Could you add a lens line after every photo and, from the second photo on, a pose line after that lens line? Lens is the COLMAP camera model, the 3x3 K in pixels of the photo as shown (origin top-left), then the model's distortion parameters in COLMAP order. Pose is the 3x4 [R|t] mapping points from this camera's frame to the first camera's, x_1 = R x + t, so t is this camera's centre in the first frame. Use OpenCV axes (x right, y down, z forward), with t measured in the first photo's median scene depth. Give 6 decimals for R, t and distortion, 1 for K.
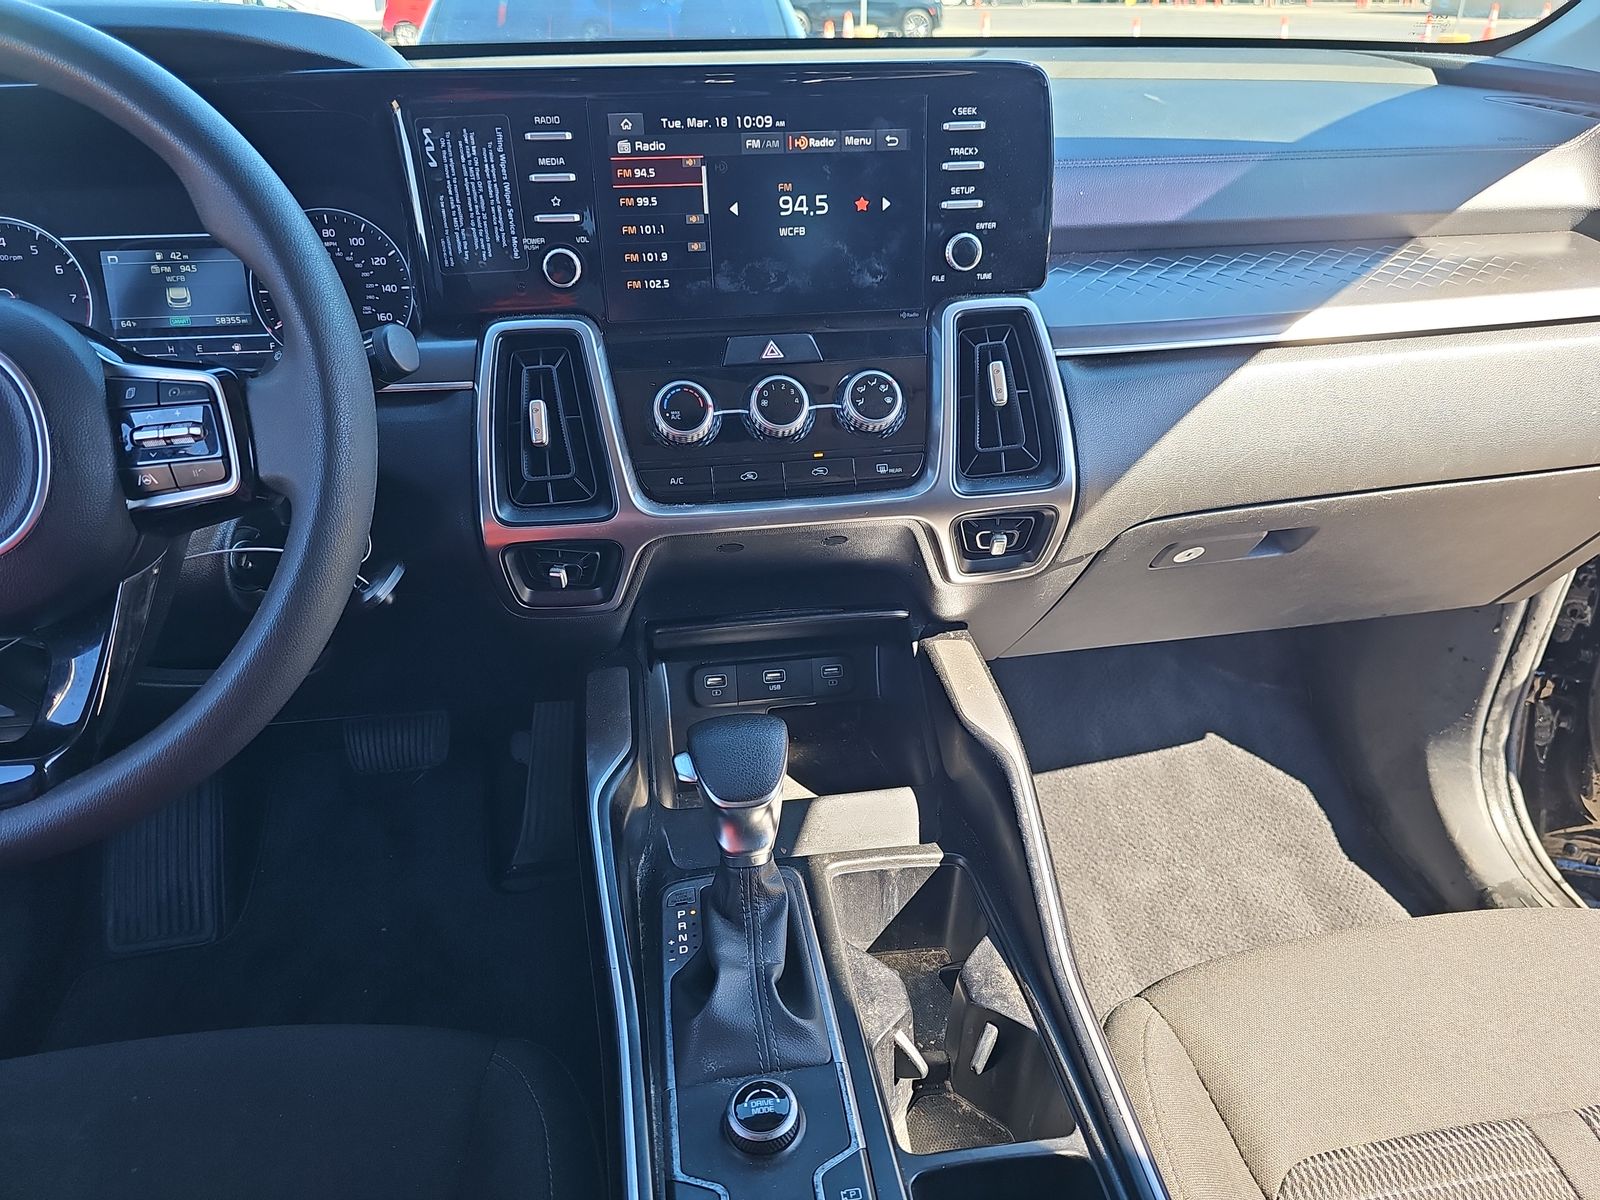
lens RADIAL K [[1085.7, 0, 800.0], [0, 1085.7, 600.0], [0, 0, 1]] dist [0.062552, -0.064282]
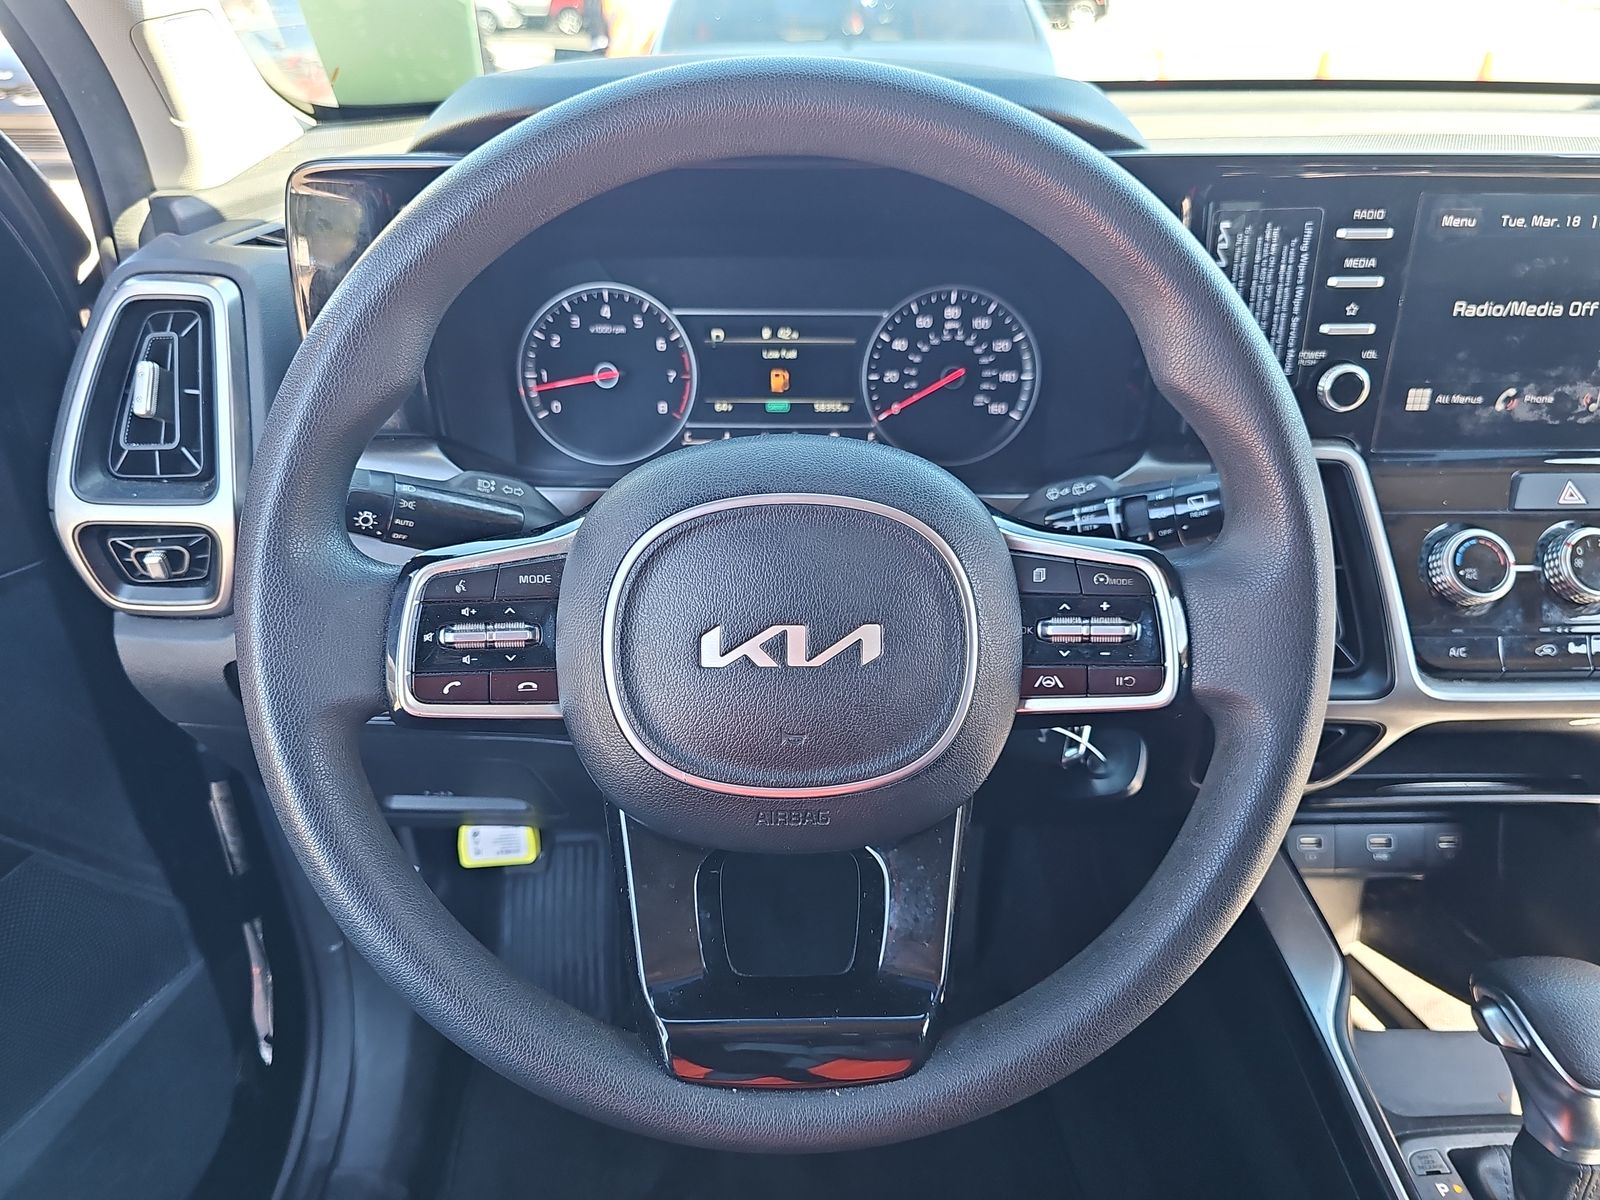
lens RADIAL K [[1085.7, 0, 800.0], [0, 1085.7, 600.0], [0, 0, 1]] dist [0.062552, -0.064282]
pose [[0.994882, 0.066473, -0.076099, -0.547305], [-0.065435, 0.997728, 0.016057, -0.129570], [0.076994, -0.010995, 0.996971, 0.138494]]
